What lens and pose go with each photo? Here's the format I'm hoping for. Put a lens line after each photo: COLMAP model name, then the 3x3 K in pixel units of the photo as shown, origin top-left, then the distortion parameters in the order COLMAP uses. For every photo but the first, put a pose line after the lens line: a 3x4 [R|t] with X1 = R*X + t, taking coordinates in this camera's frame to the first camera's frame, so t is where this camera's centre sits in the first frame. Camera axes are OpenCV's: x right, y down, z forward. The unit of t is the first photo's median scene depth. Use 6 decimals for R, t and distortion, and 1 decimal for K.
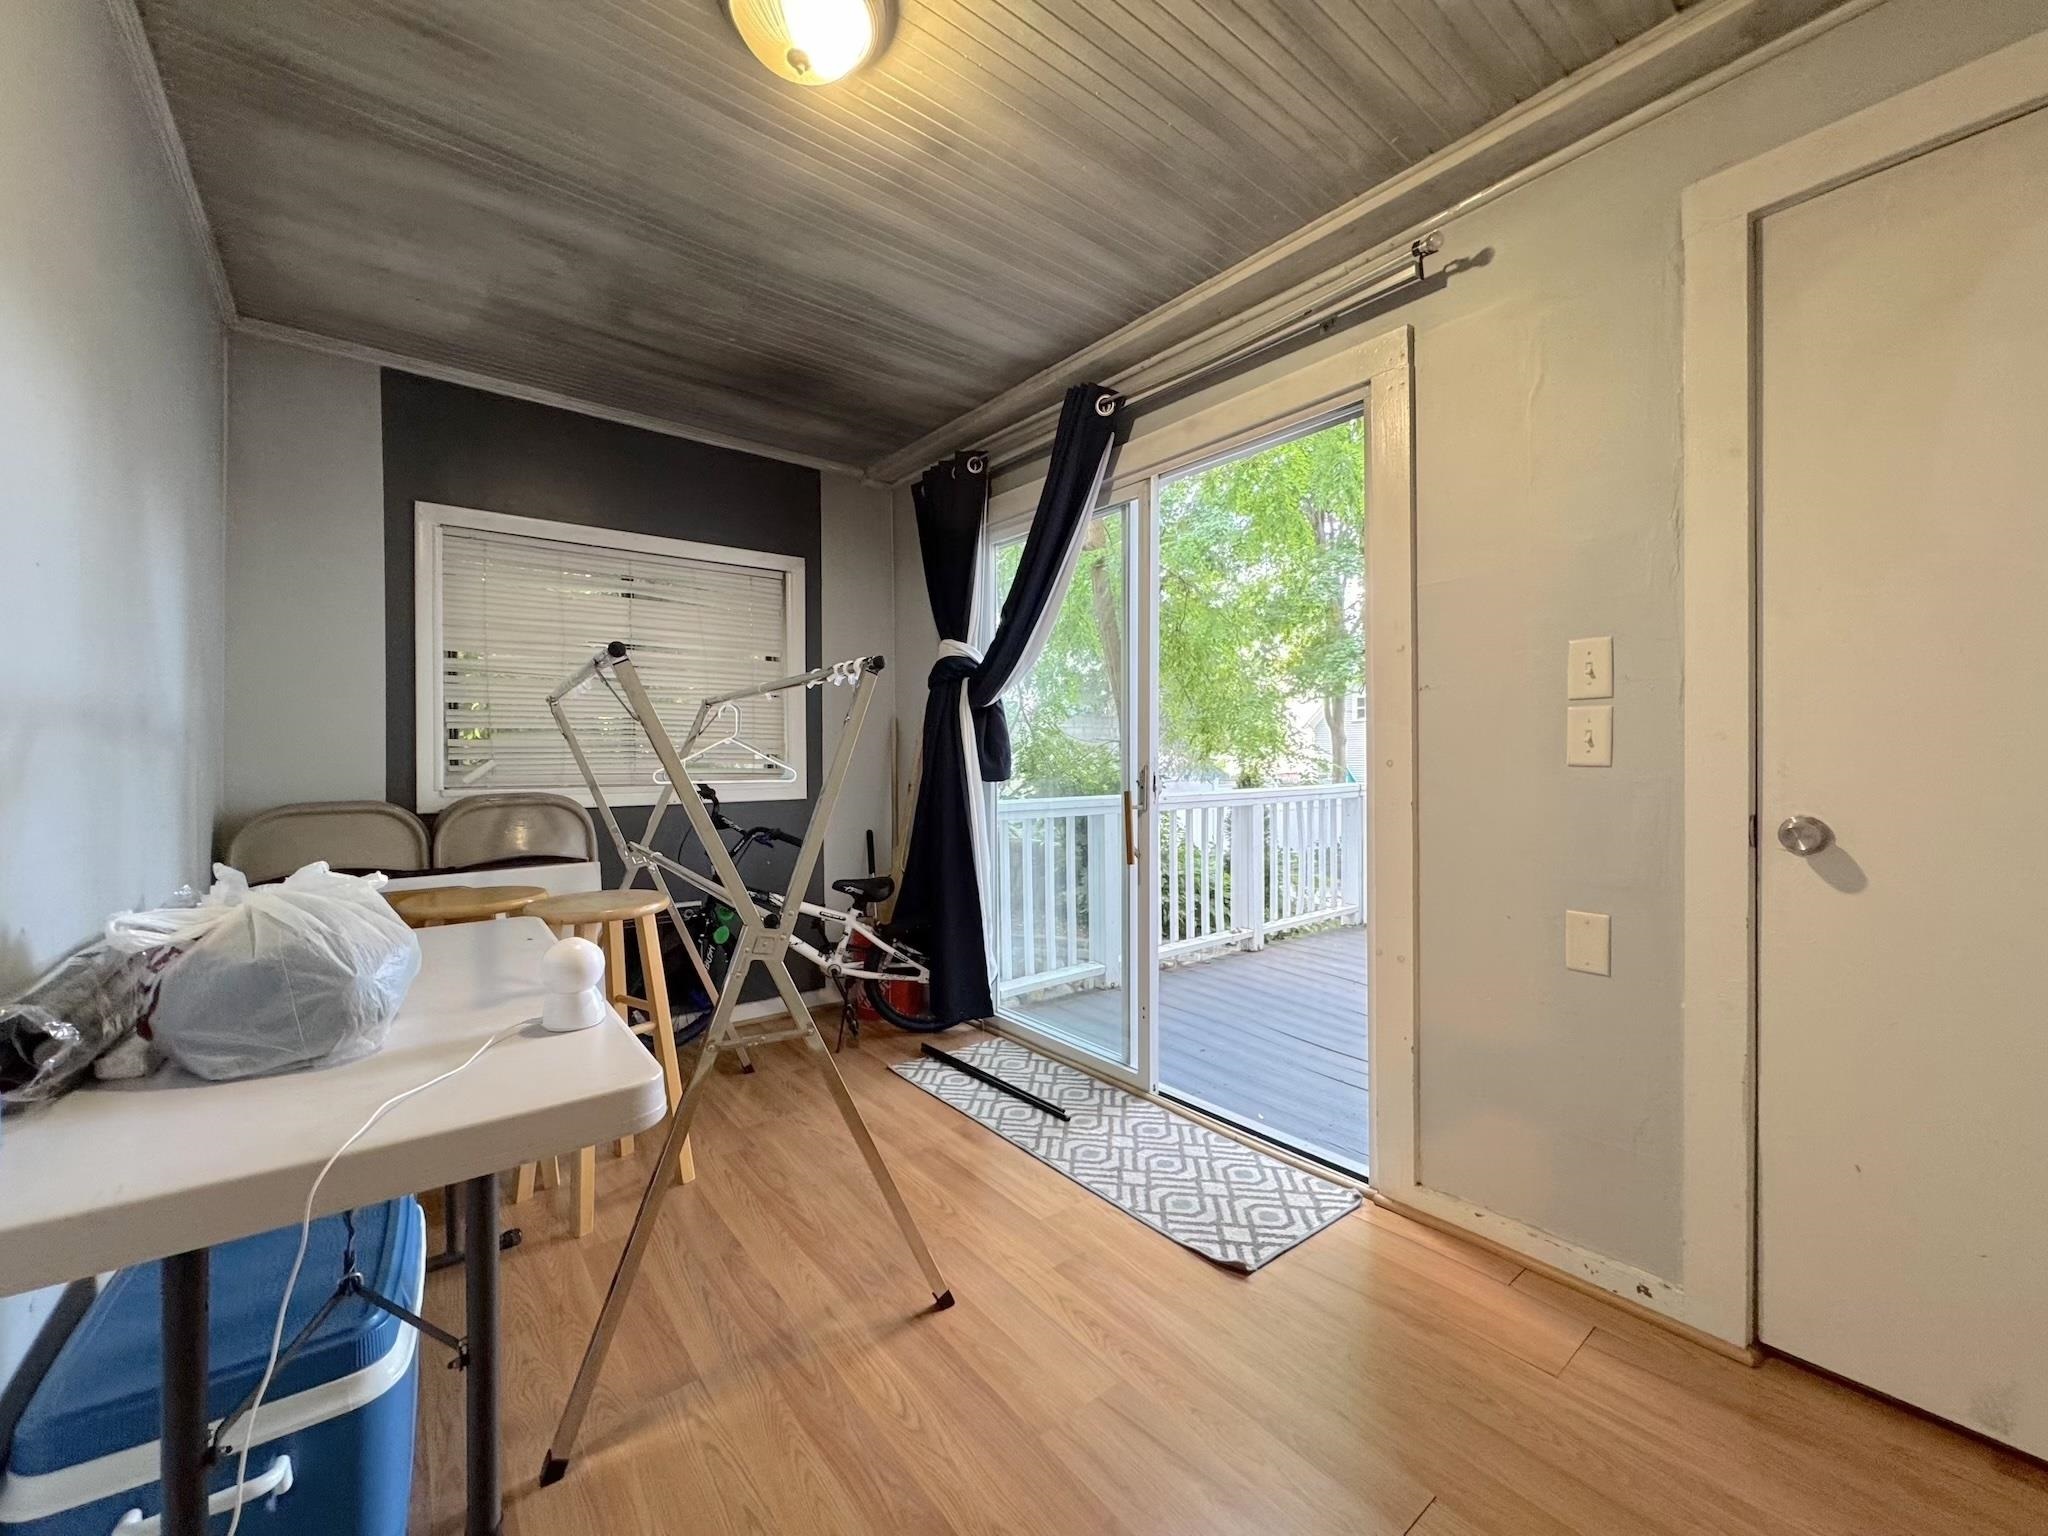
lens RADIAL K [[823.3, 0, 1024.0], [0, 823.3, 768.0], [0, 0, 1]] dist [0.002377, 0.000022]
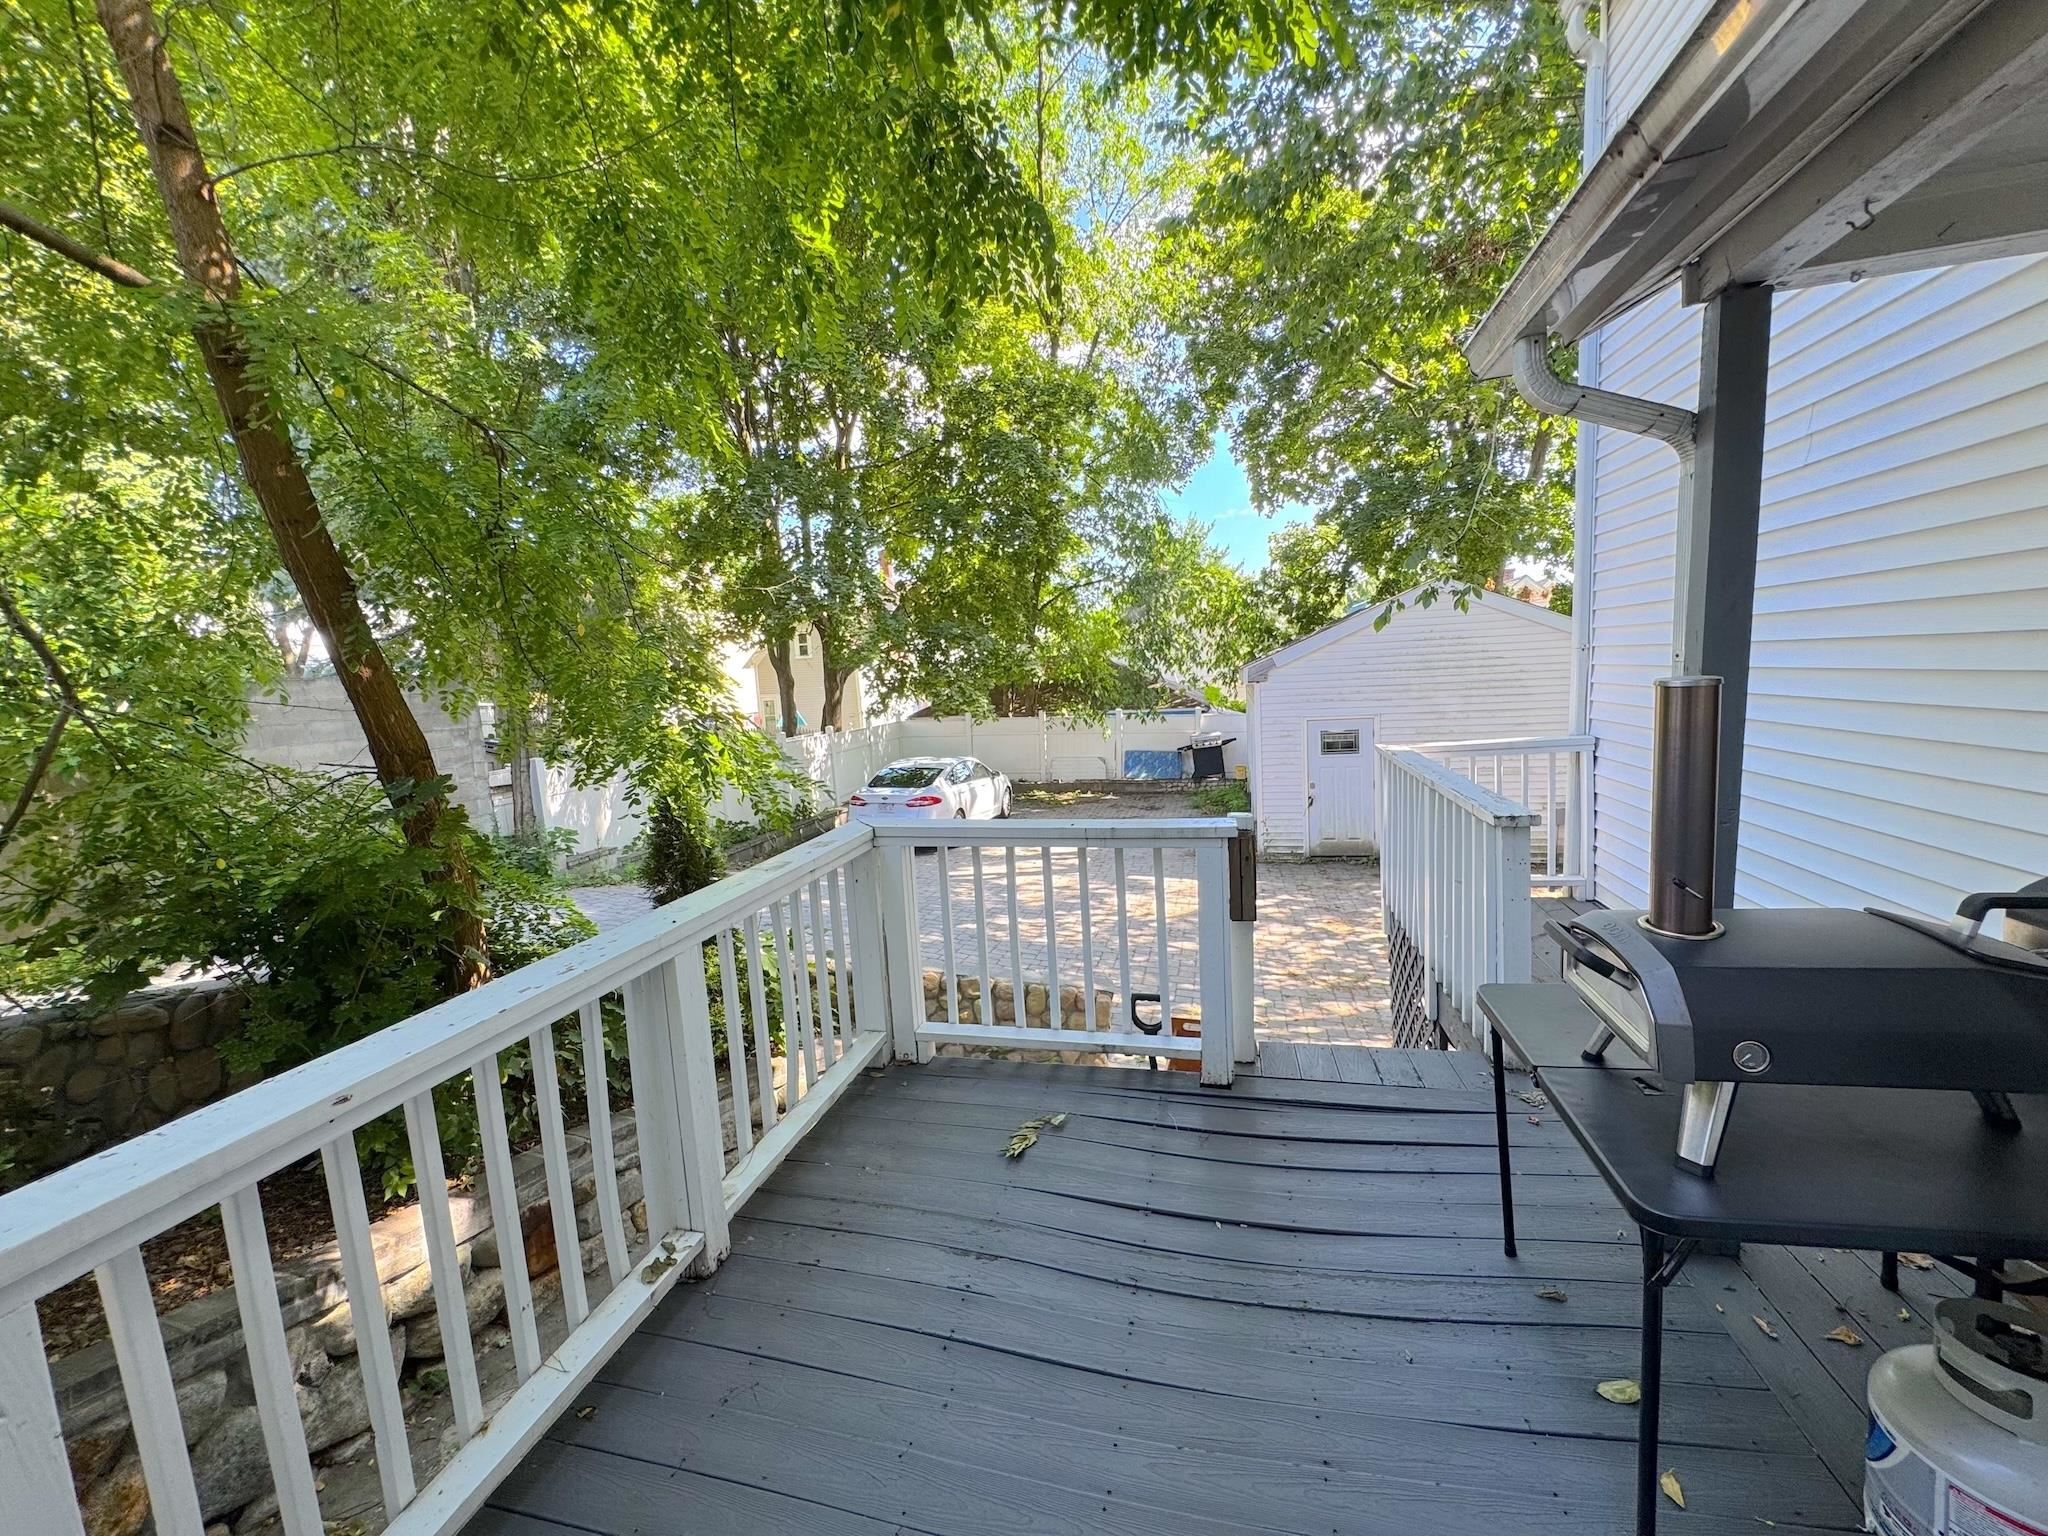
lens RADIAL K [[823.3, 0, 1024.0], [0, 823.3, 768.0], [0, 0, 1]] dist [0.002377, 0.000022]
pose [[0.793948, -0.106004, 0.598673, 0.035157], [0.056071, 0.993253, 0.101510, -0.019573], [-0.605394, -0.047025, 0.794535, 0.112115]]
